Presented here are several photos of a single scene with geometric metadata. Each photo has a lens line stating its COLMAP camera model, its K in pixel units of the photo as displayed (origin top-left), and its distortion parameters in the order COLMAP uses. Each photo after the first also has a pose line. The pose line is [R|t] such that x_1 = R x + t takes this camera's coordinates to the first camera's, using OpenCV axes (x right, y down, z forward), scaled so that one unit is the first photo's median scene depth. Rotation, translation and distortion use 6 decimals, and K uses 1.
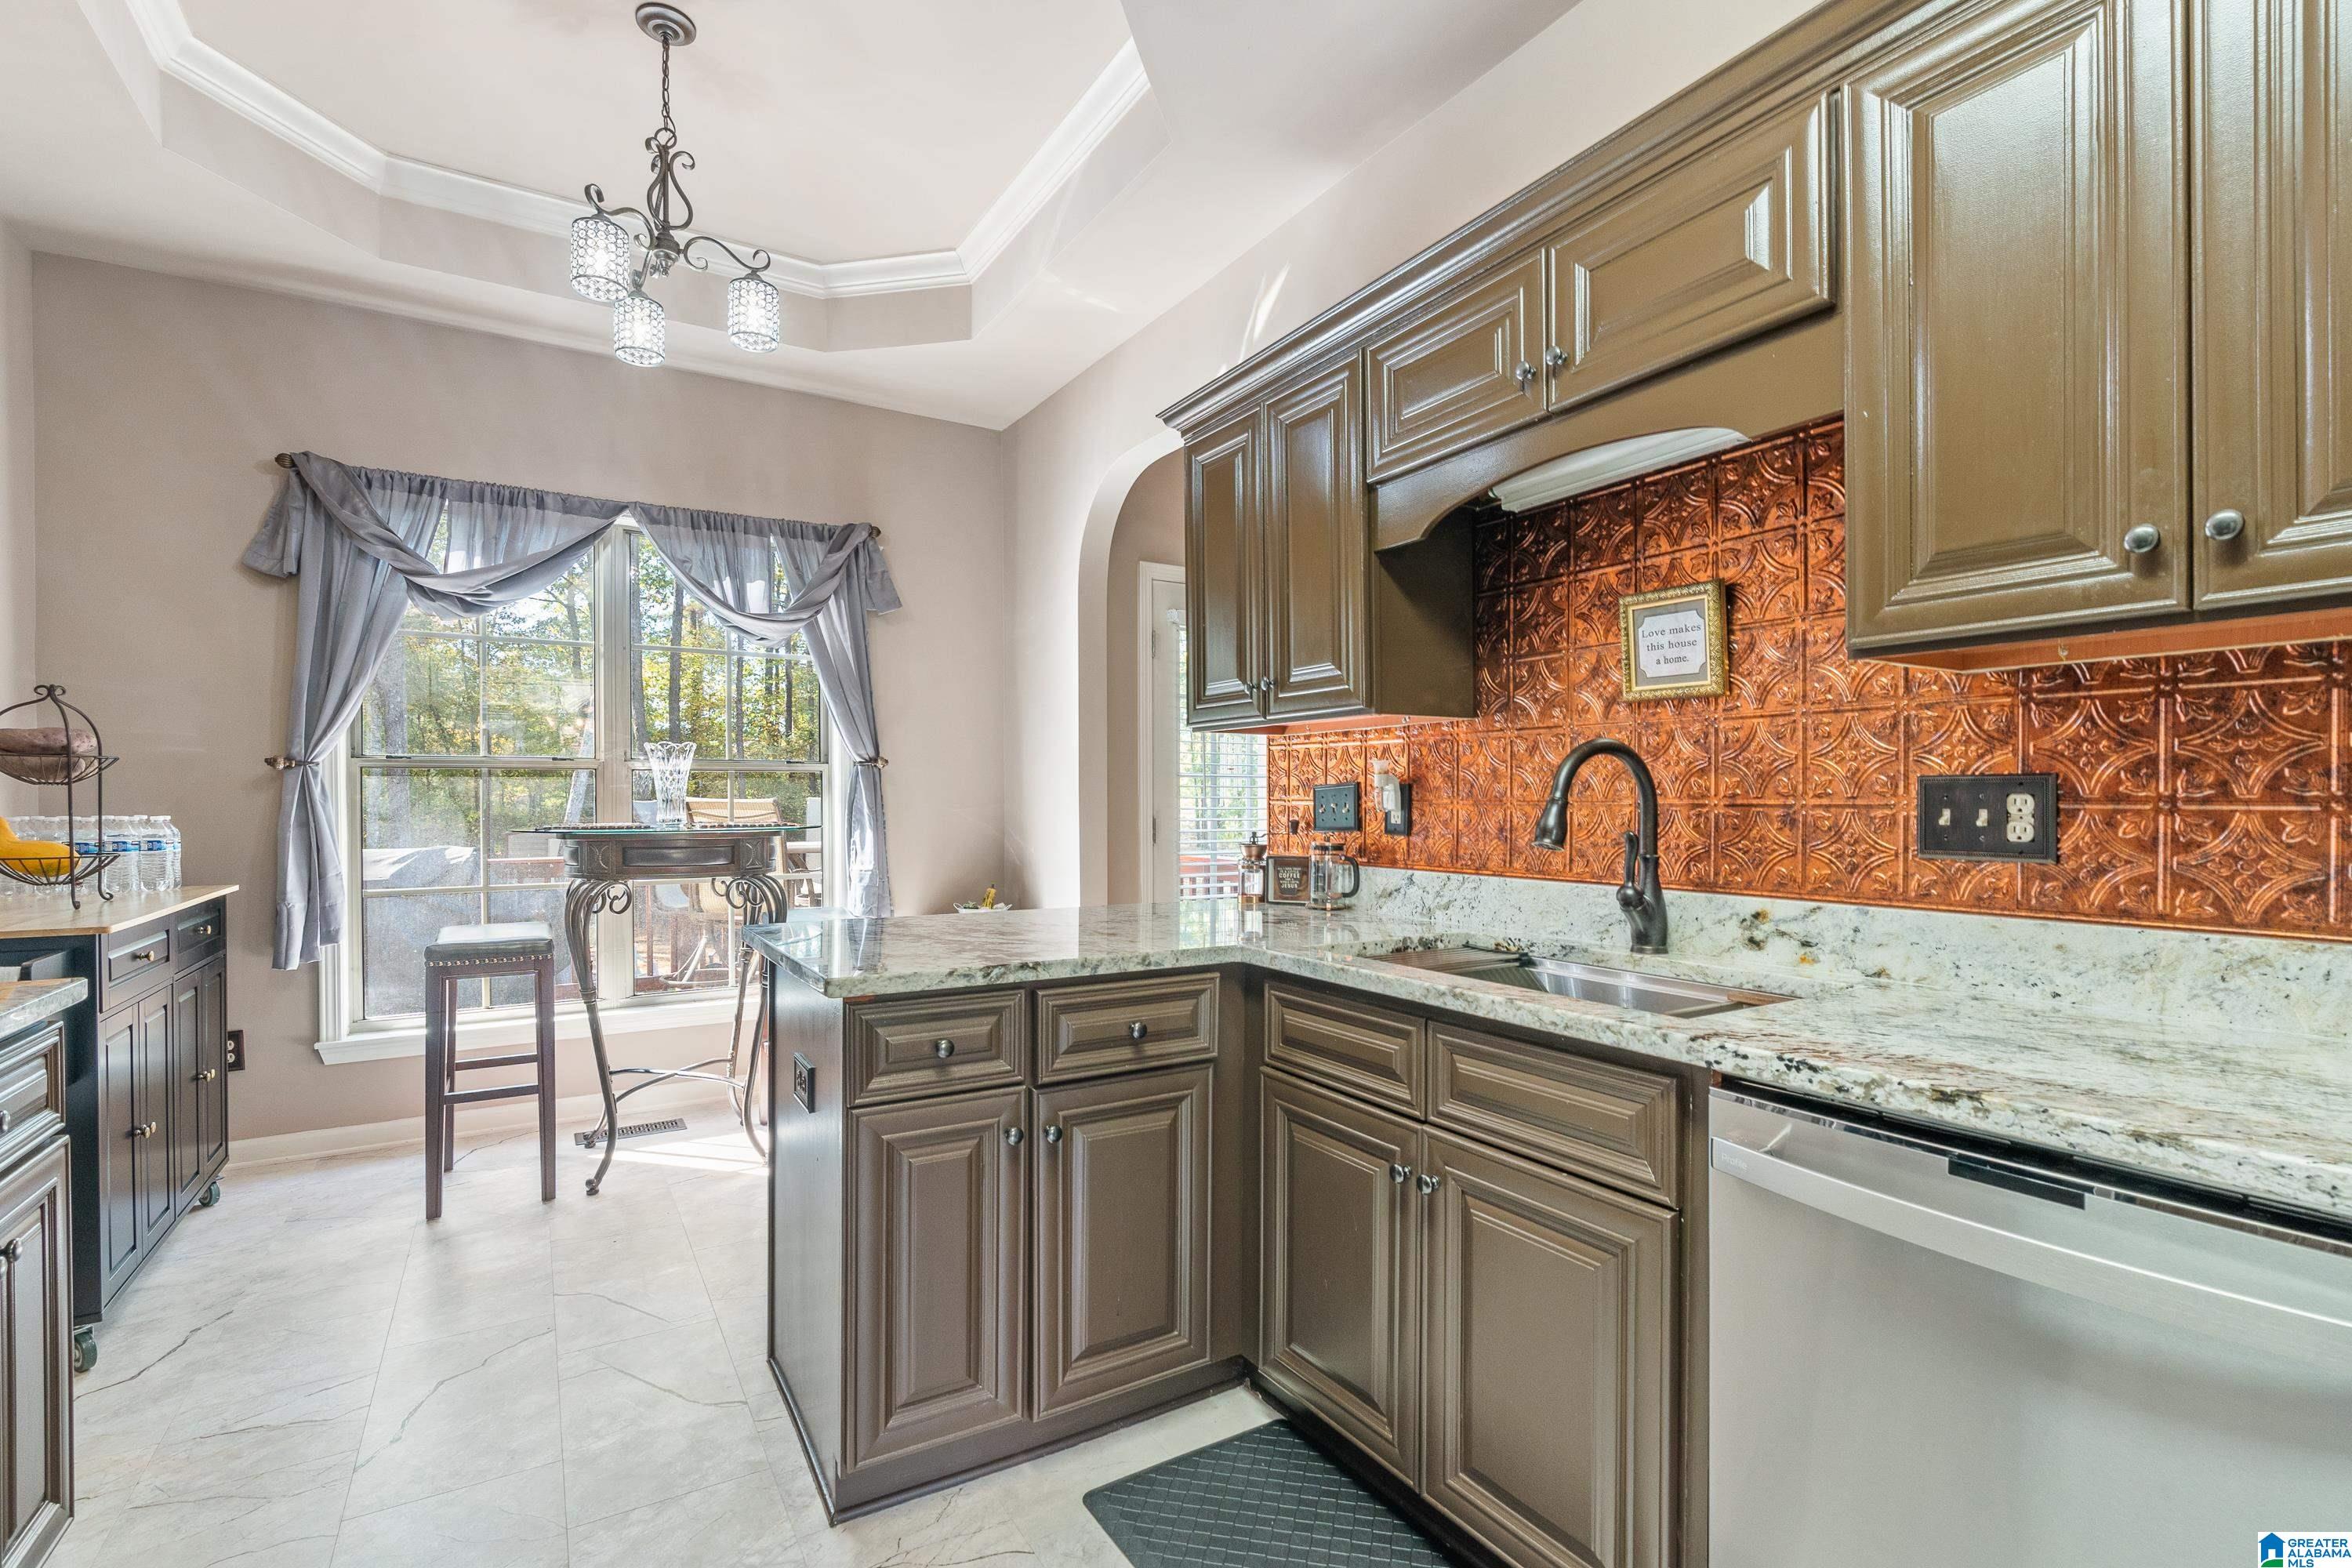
lens RADIAL K [[1052.5, 0, 1185.7], [0, 1052.5, 801.0], [0, 0, 1]] dist [-0.001688, -0.000035]
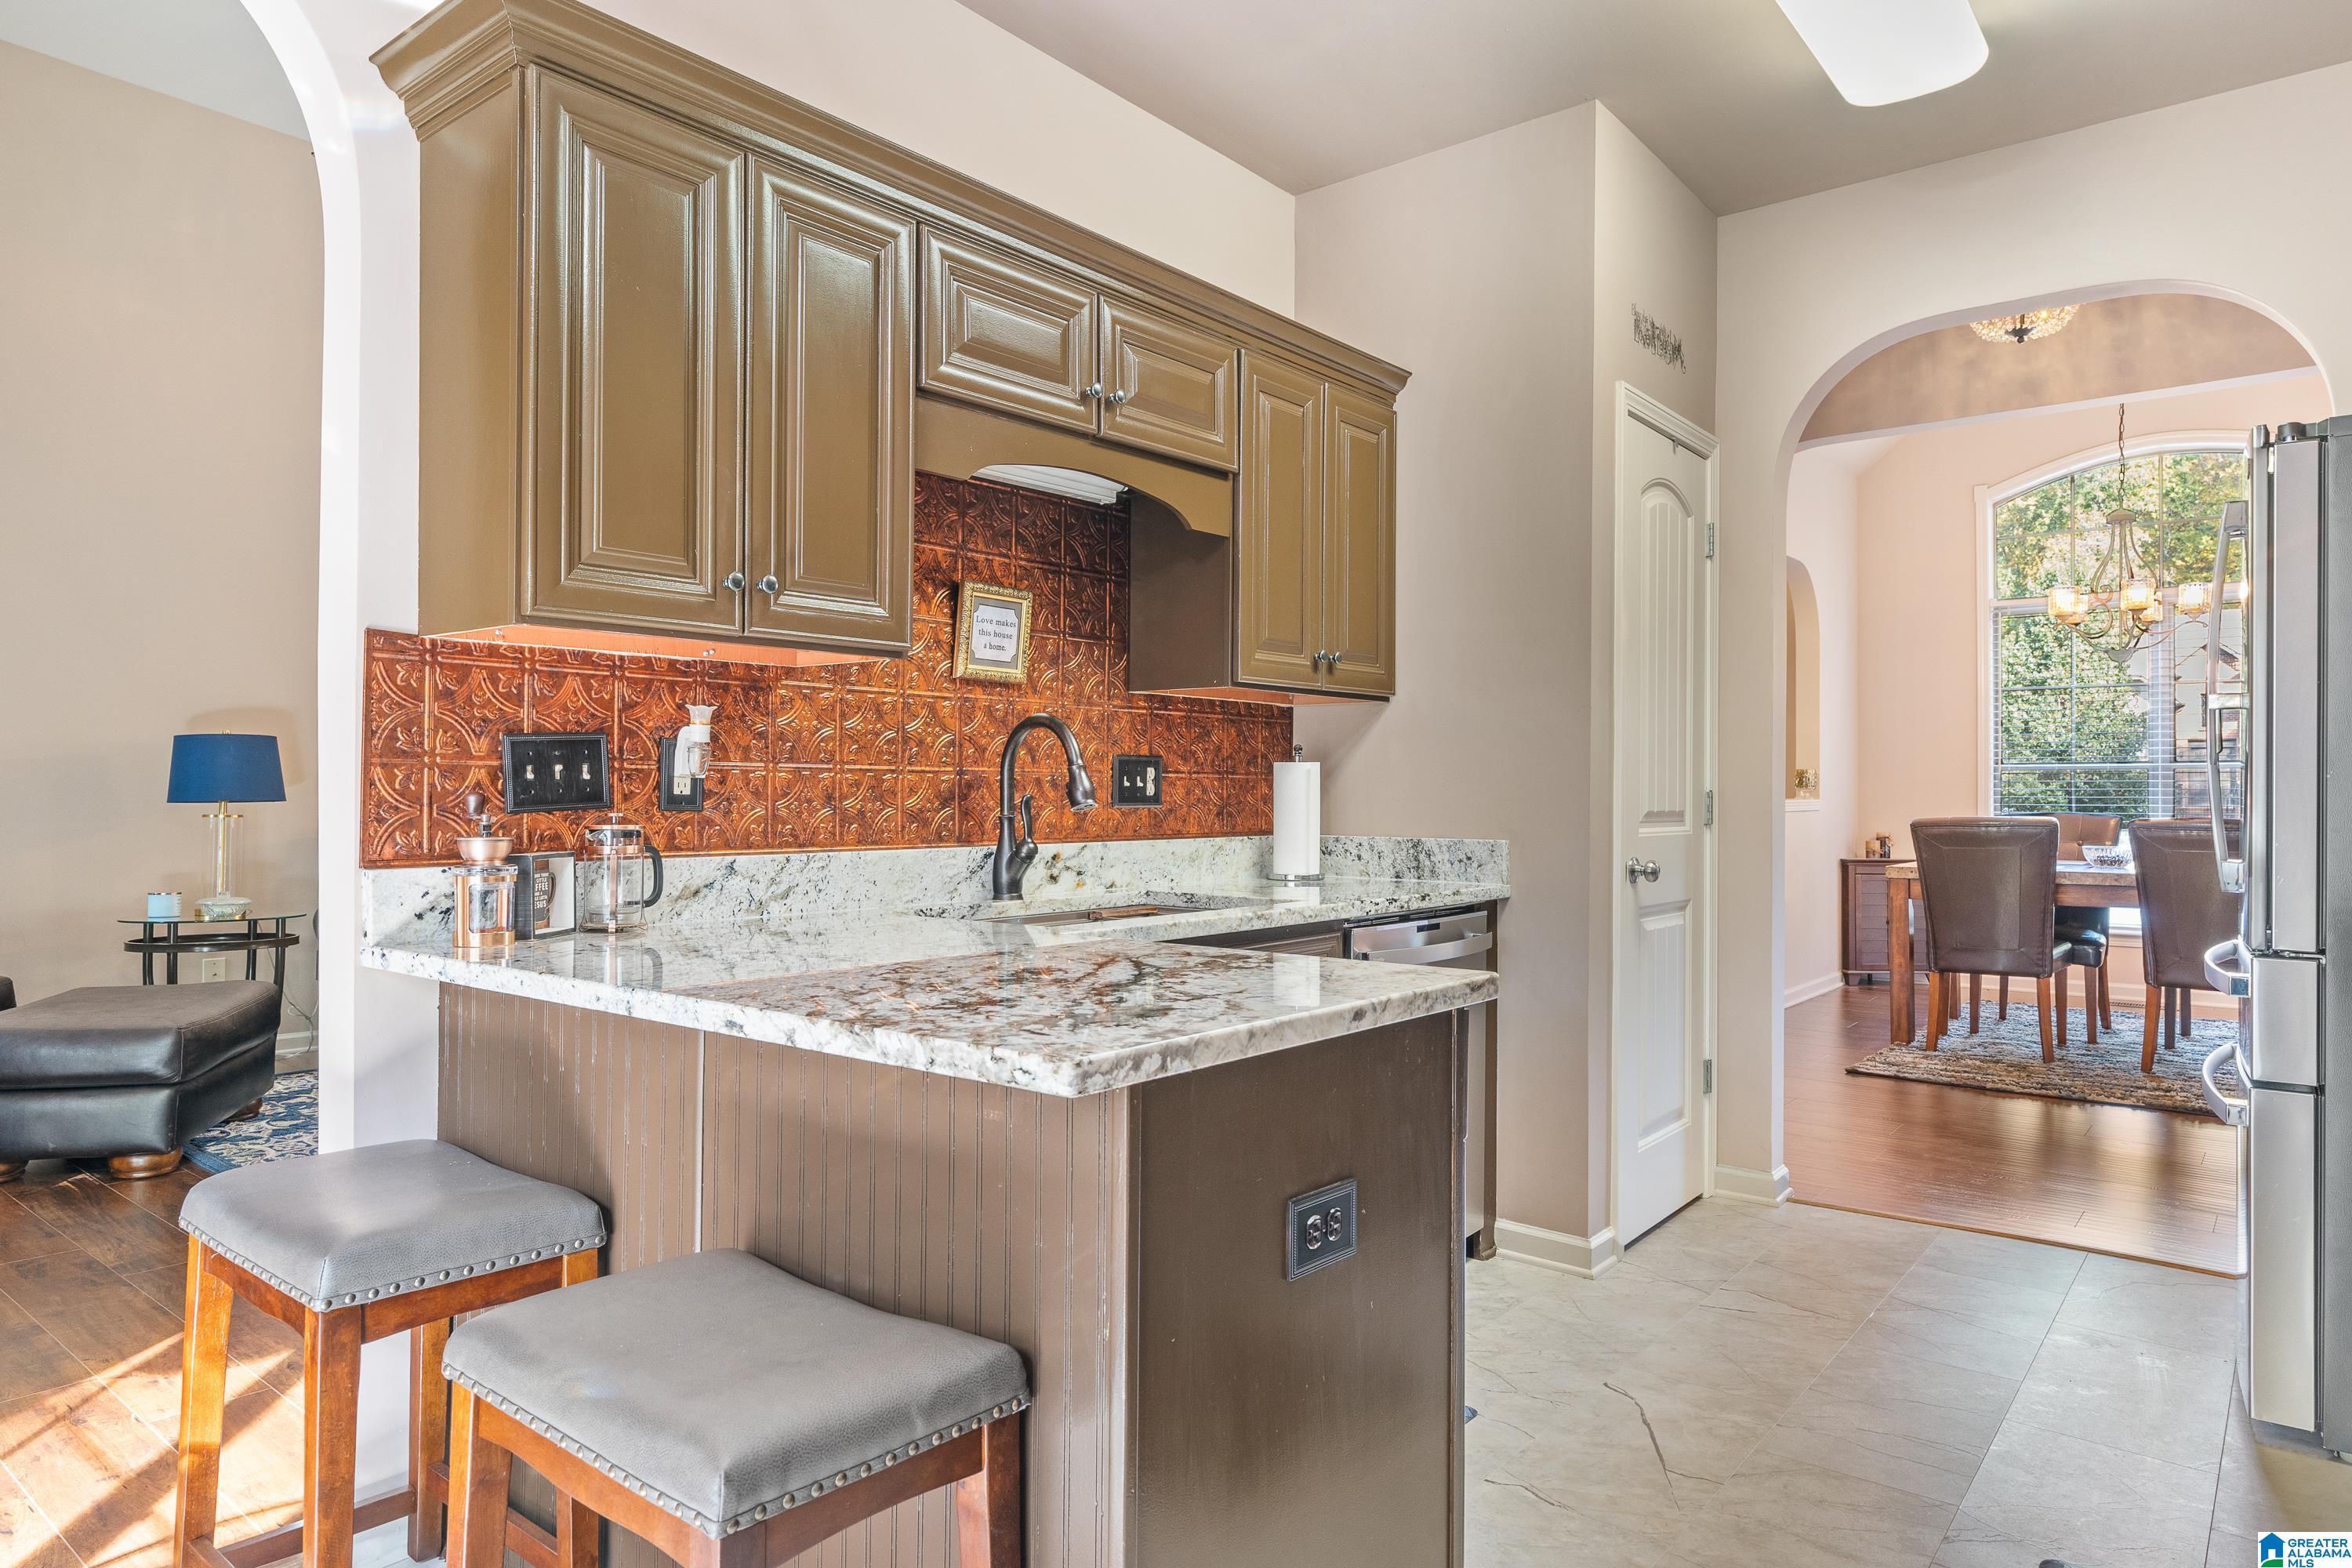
lens RADIAL K [[1426.6, 0, 1179.9], [0, 1426.6, 784.5], [0, 0, 1]] dist [0.003560, 0.000463]
pose [[-0.331726, -0.001962, 0.943374, -1.107070], [-0.008171, 0.999966, -0.000794, 0.017342], [-0.943340, -0.007971, -0.331731, 1.347372]]
